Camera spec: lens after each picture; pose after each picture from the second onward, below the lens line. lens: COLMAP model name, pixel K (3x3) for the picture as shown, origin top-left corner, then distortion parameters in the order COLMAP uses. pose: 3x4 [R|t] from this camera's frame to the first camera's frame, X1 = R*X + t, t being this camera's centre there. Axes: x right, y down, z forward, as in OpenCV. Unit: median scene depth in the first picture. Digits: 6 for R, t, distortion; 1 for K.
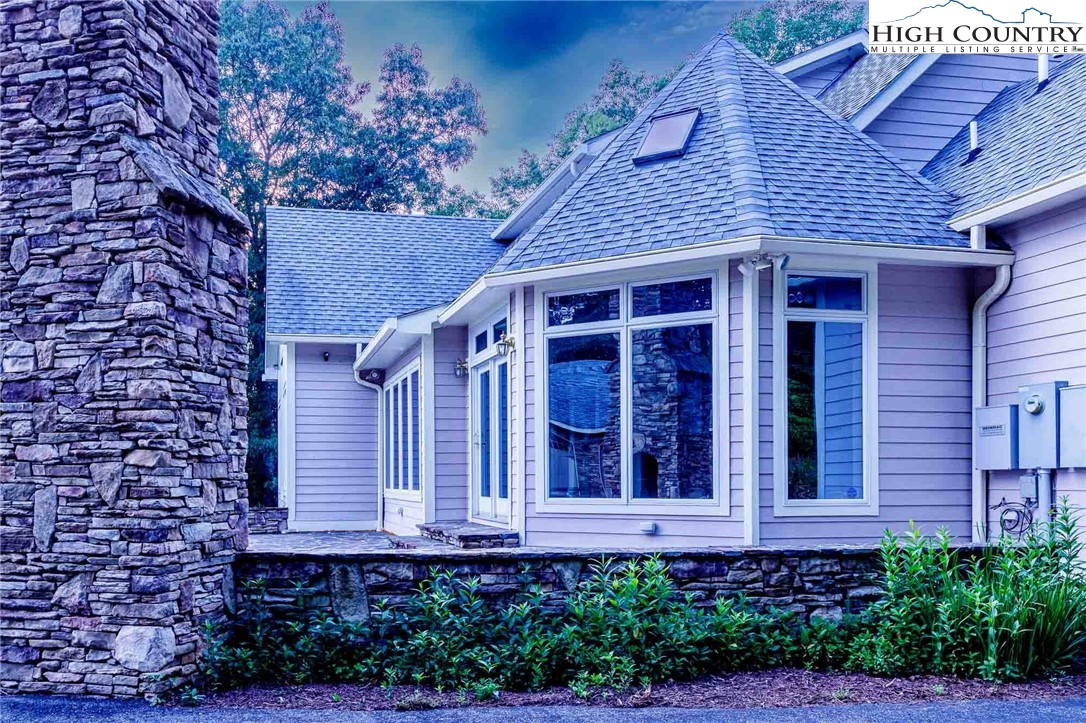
lens RADIAL K [[1084.0, 0, 543.0], [0, 1084.0, 361.5], [0, 0, 1]] dist [0.009629, 0.015565]
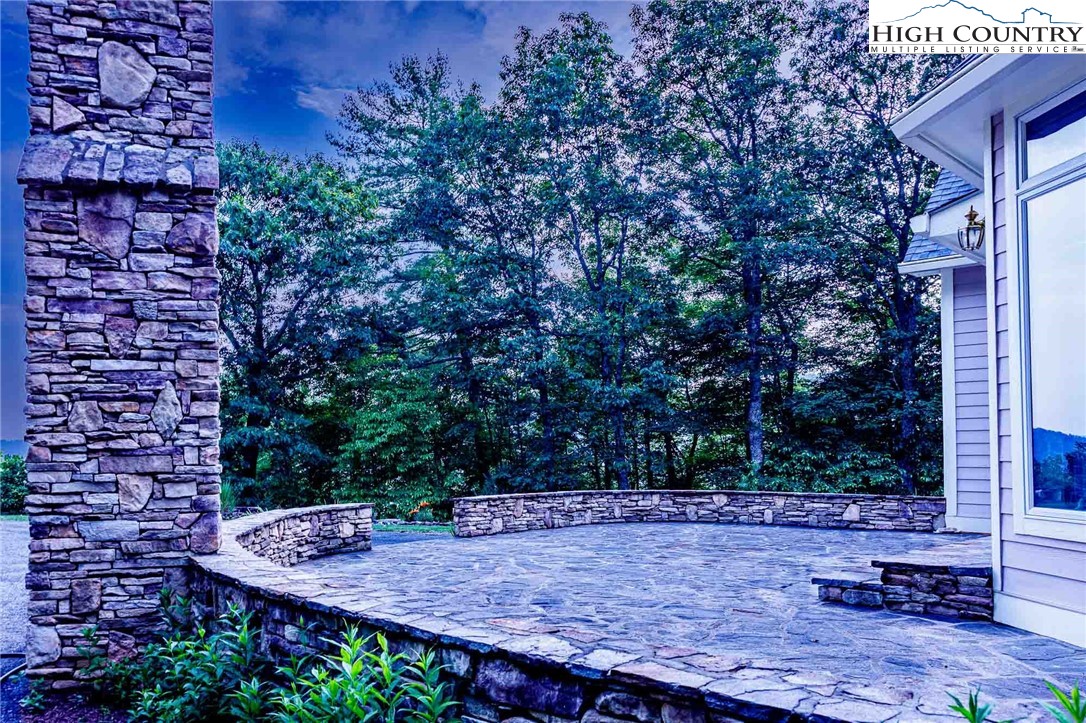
lens RADIAL K [[1084.0, 0, 543.0], [0, 1084.0, 361.5], [0, 0, 1]] dist [0.009629, 0.015565]
pose [[0.364233, -0.066001, -0.928966, 0.687283], [0.104651, 0.994069, -0.029594, 0.077716], [0.925409, -0.086438, 0.368979, 0.994421]]
